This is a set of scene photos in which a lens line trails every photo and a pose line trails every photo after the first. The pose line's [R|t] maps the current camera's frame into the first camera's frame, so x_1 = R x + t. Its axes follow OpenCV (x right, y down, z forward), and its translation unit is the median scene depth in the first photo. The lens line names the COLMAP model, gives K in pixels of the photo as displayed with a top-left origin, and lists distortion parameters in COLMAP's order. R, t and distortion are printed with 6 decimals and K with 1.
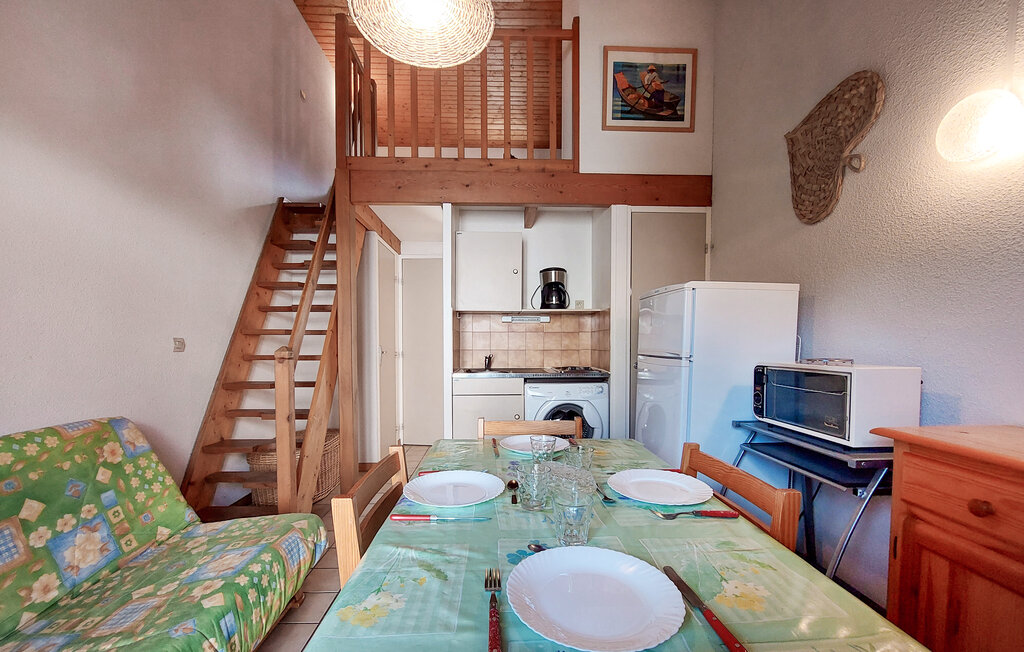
lens RADIAL K [[411.3, 0, 509.3], [0, 411.3, 361.5], [0, 0, 1]] dist [-0.008759, -0.000172]
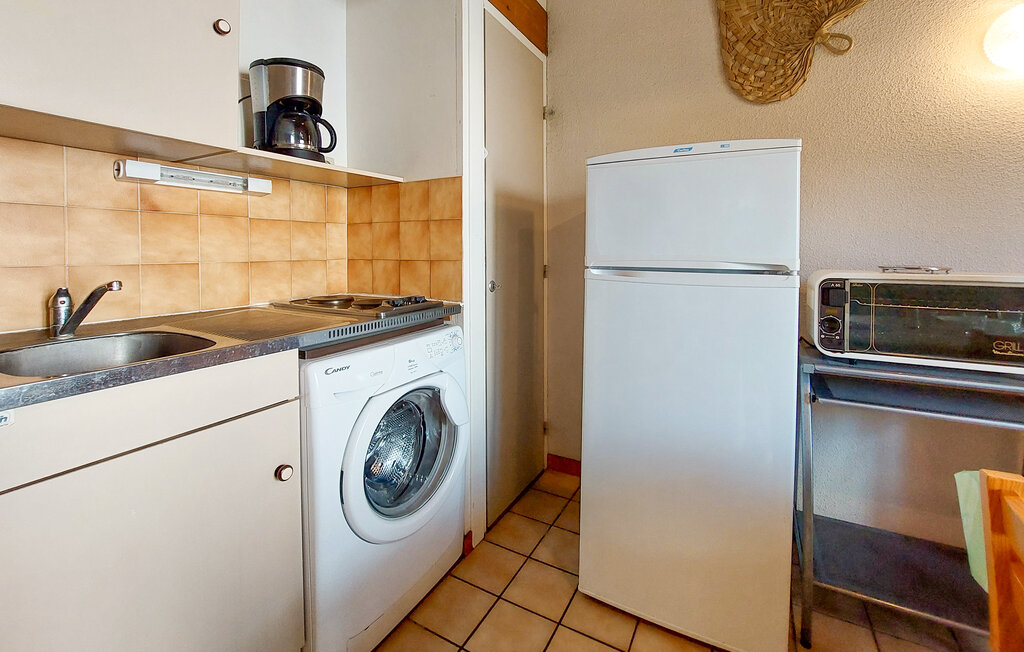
lens RADIAL K [[420.7, 0, 522.2], [0, 420.7, 265.1], [0, 0, 1]] dist [-0.013194, -0.000169]
pose [[0.501655, -0.025285, 0.864698, -0.170587], [0.034330, 0.999367, 0.009306, -0.023722], [-0.864386, 0.025017, 0.502206, 0.695614]]
